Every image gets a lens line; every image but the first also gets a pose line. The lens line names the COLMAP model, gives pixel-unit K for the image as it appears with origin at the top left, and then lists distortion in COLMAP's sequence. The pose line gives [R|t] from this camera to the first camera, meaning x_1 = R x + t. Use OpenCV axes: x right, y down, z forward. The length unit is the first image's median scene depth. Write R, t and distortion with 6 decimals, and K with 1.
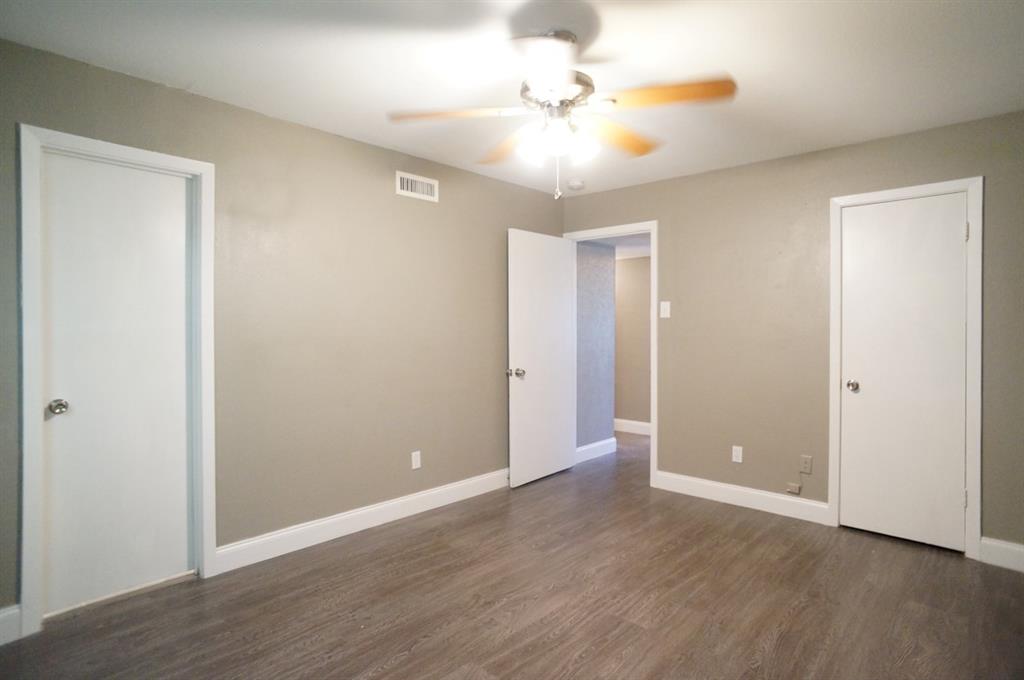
lens RADIAL K [[533.9, 0, 507.2], [0, 533.9, 332.6], [0, 0, 1]] dist [-0.068714, 0.038291]
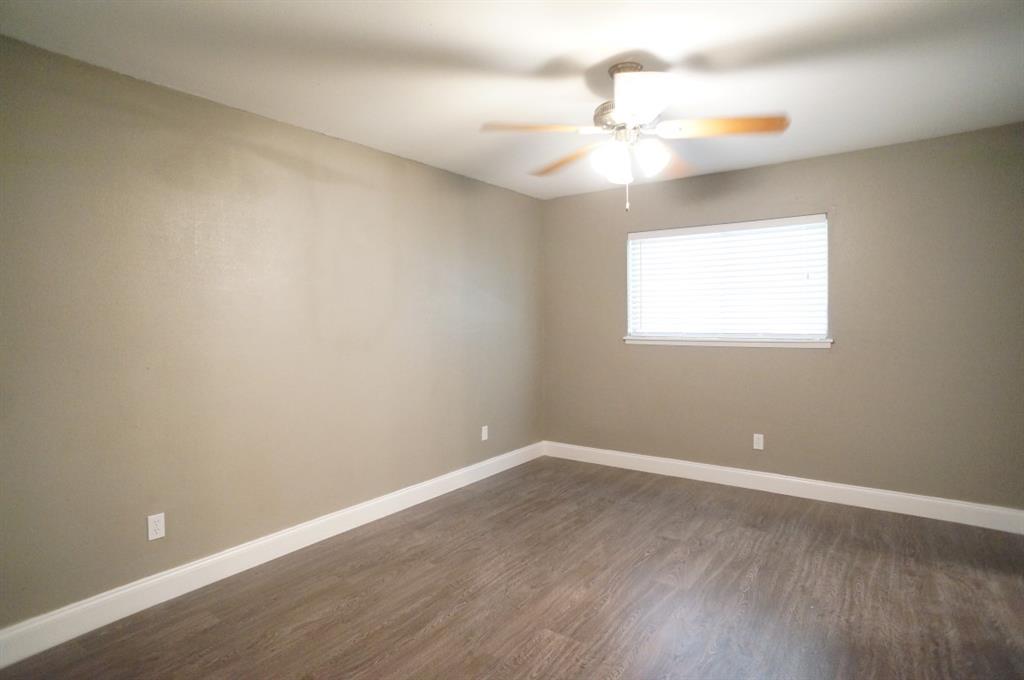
lens RADIAL K [[533.9, 0, 507.2], [0, 533.9, 332.6], [0, 0, 1]] dist [-0.068714, 0.038291]
pose [[-0.992907, 0.012115, -0.118273, 0.459075], [0.008050, 0.999362, 0.034789, -0.032223], [0.118619, 0.033591, -0.992372, 1.987497]]
